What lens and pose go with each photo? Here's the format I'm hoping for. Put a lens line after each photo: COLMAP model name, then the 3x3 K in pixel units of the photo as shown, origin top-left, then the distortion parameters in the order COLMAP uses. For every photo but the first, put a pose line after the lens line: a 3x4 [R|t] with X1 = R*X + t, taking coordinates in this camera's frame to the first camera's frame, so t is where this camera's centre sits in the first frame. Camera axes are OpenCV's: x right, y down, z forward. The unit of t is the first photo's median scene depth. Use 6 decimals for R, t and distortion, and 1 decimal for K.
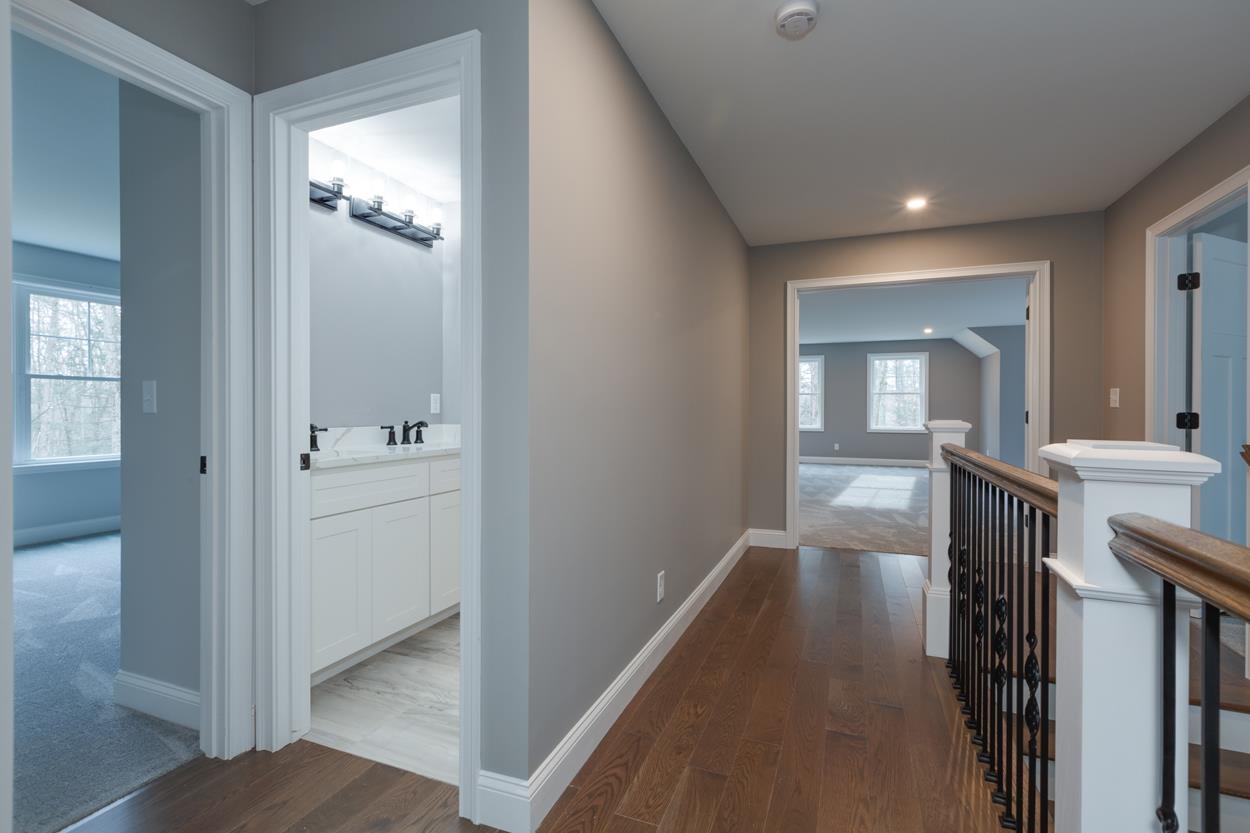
lens RADIAL K [[559.3, 0, 627.0], [0, 559.3, 418.5], [0, 0, 1]] dist [-0.001769, 0.000350]
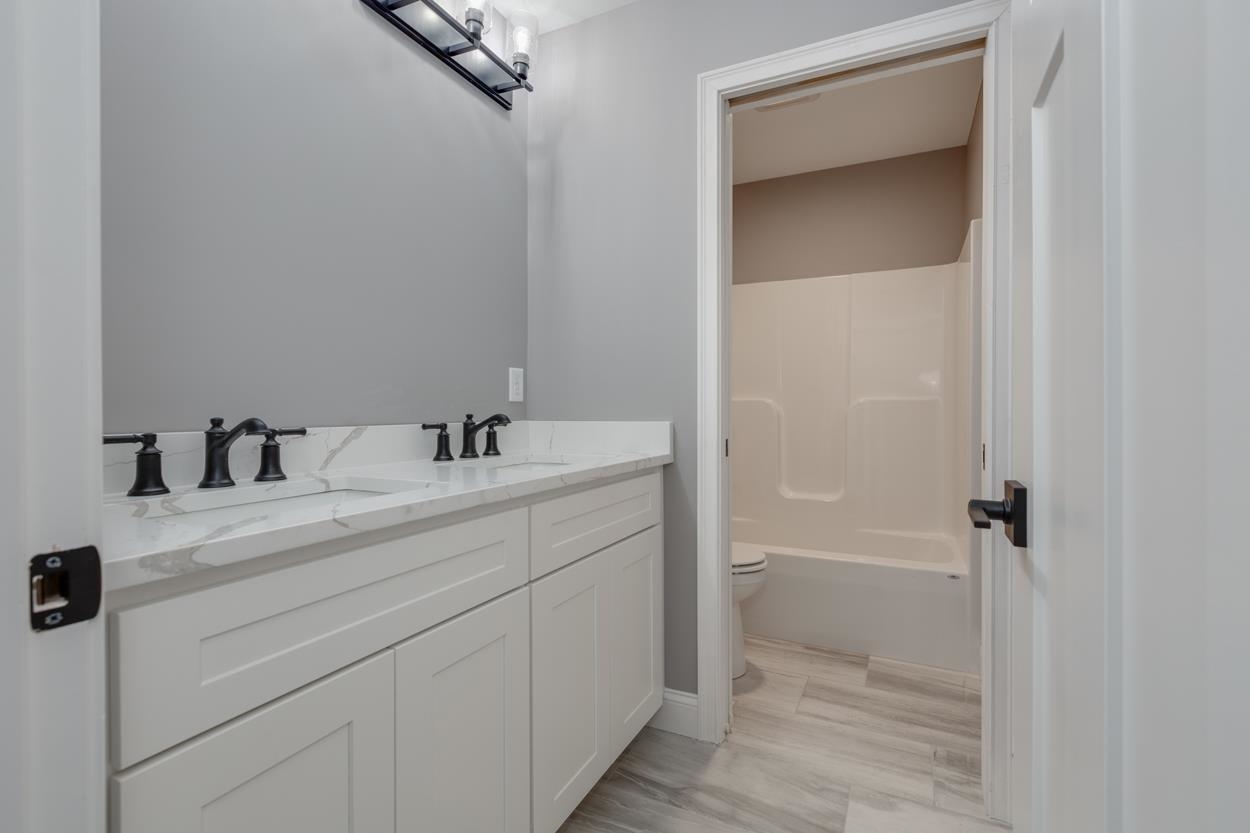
lens RADIAL K [[559.3, 0, 626.9], [0, 559.3, 409.4], [0, 0, 1]] dist [-0.001769, 0.000350]
pose [[0.997468, -0.006764, -0.070801, -0.207480], [0.005743, 0.999877, -0.014612, 0.008254], [0.070891, 0.014169, 0.997383, 0.480093]]
